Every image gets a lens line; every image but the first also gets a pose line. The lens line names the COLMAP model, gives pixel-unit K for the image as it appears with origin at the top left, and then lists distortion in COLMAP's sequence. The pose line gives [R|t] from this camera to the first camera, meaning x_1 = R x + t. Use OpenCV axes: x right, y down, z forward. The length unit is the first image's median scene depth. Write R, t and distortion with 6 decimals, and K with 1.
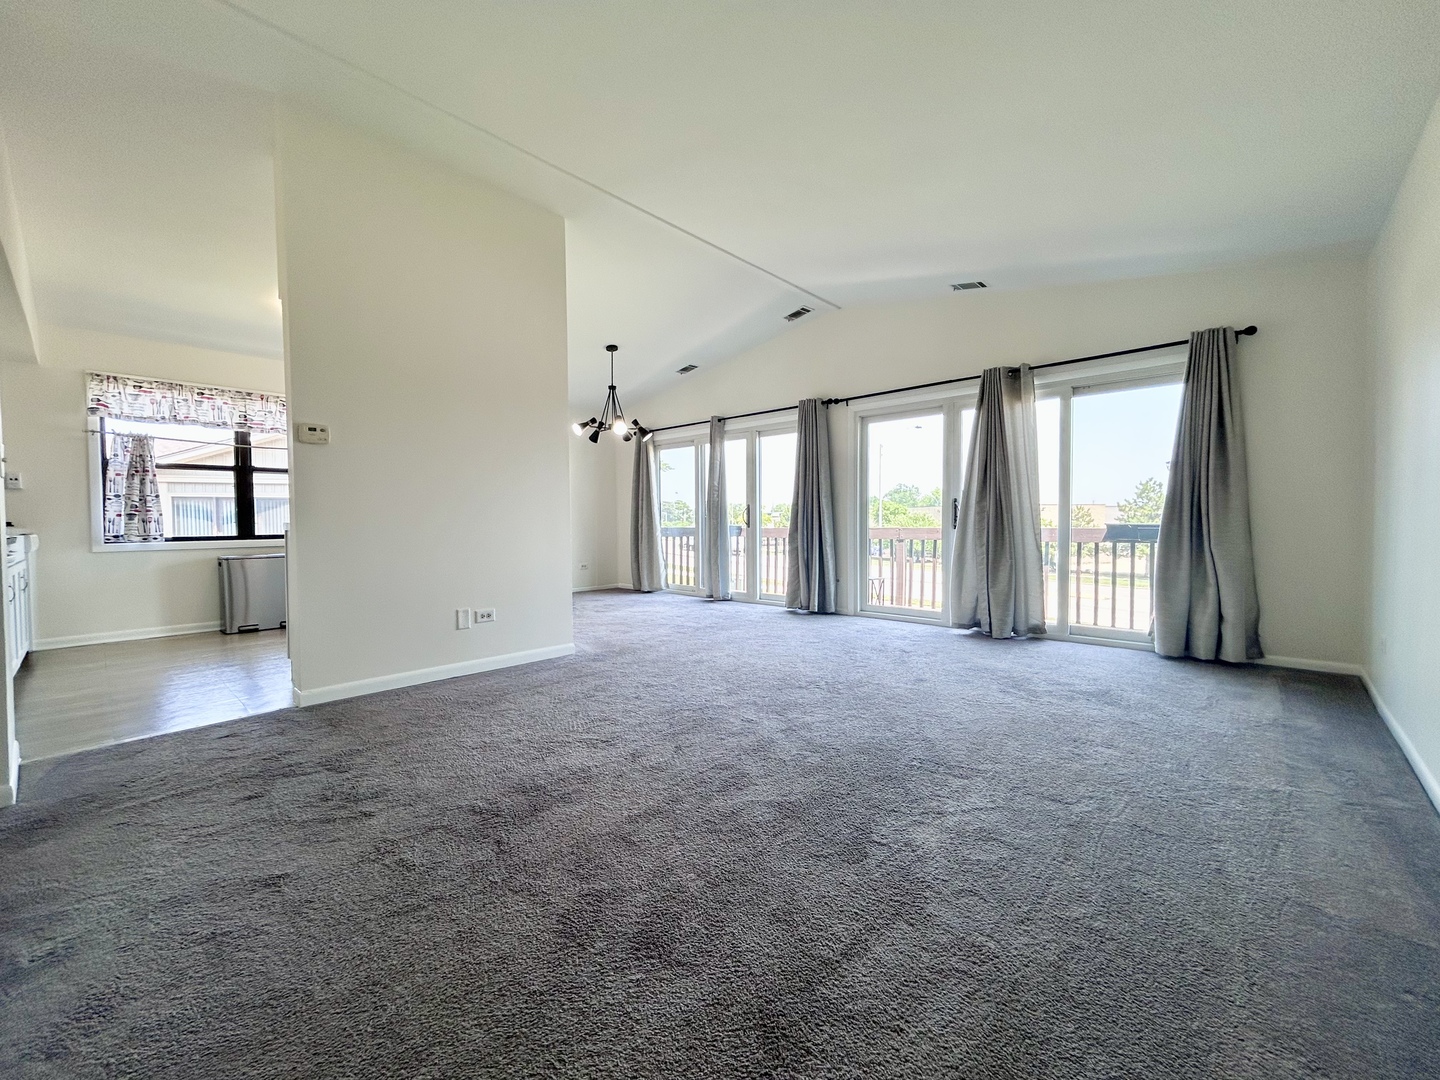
lens RADIAL K [[549.5, 0, 747.2], [0, 549.5, 541.8], [0, 0, 1]] dist [0.006633, -0.000044]
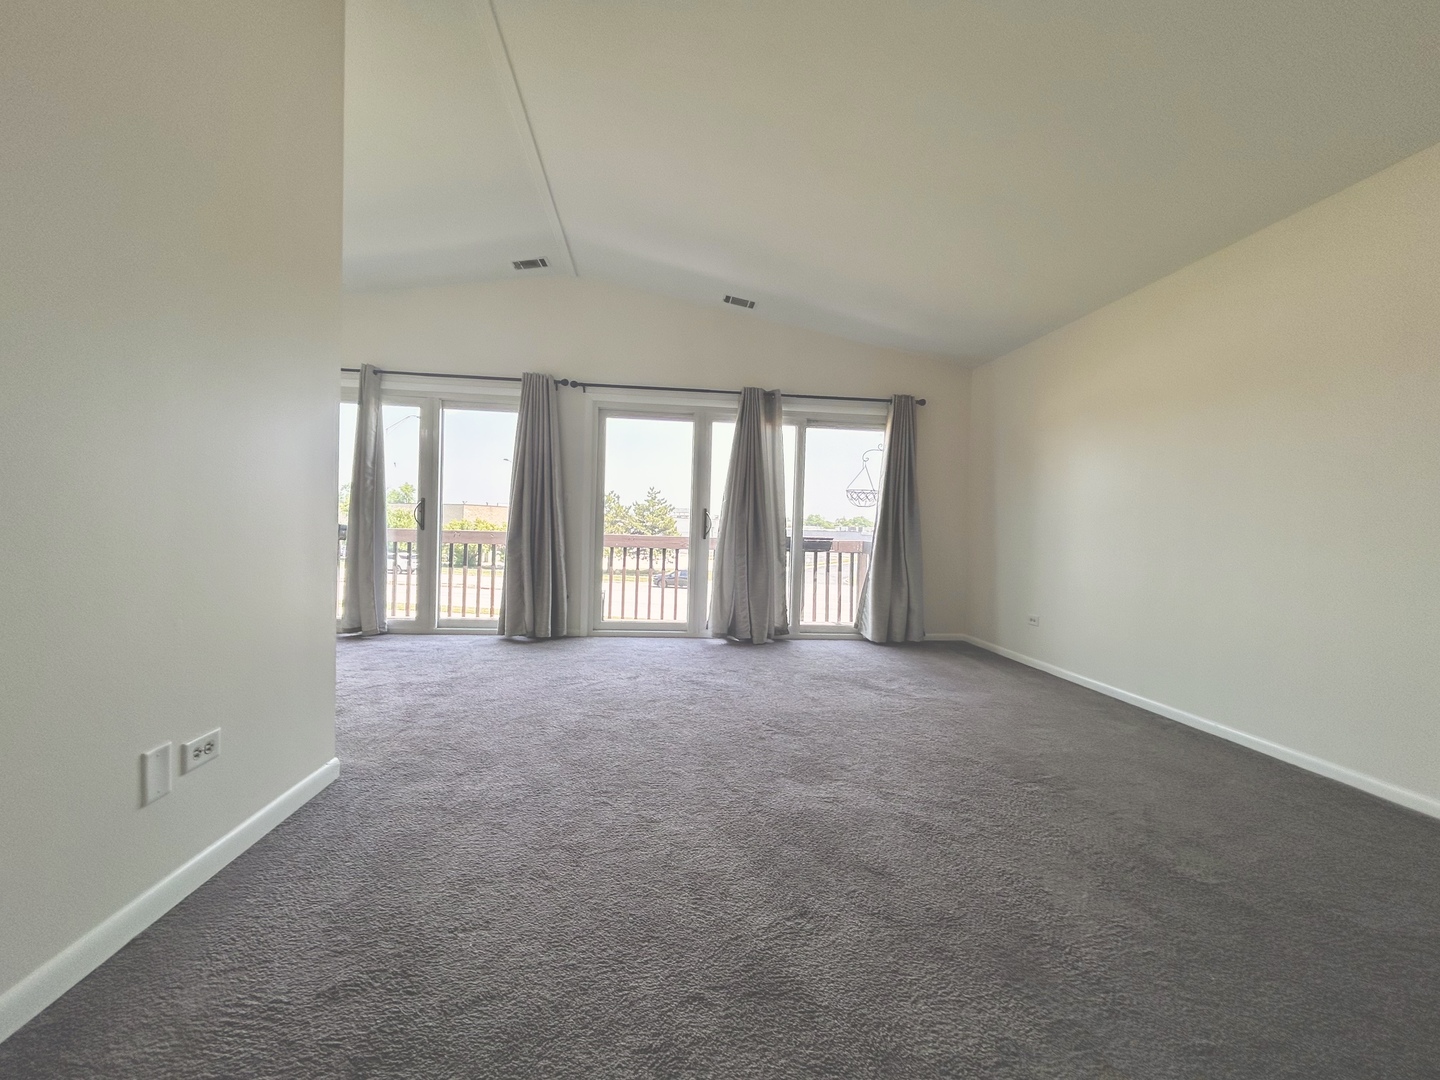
lens RADIAL K [[549.5, 0, 747.2], [0, 549.5, 541.8], [0, 0, 1]] dist [0.006633, -0.000044]
pose [[0.701100, 0.011764, 0.712966, -0.254495], [-0.007832, 0.999931, -0.008797, -0.009126], [-0.713020, 0.000583, 0.701144, 0.224587]]
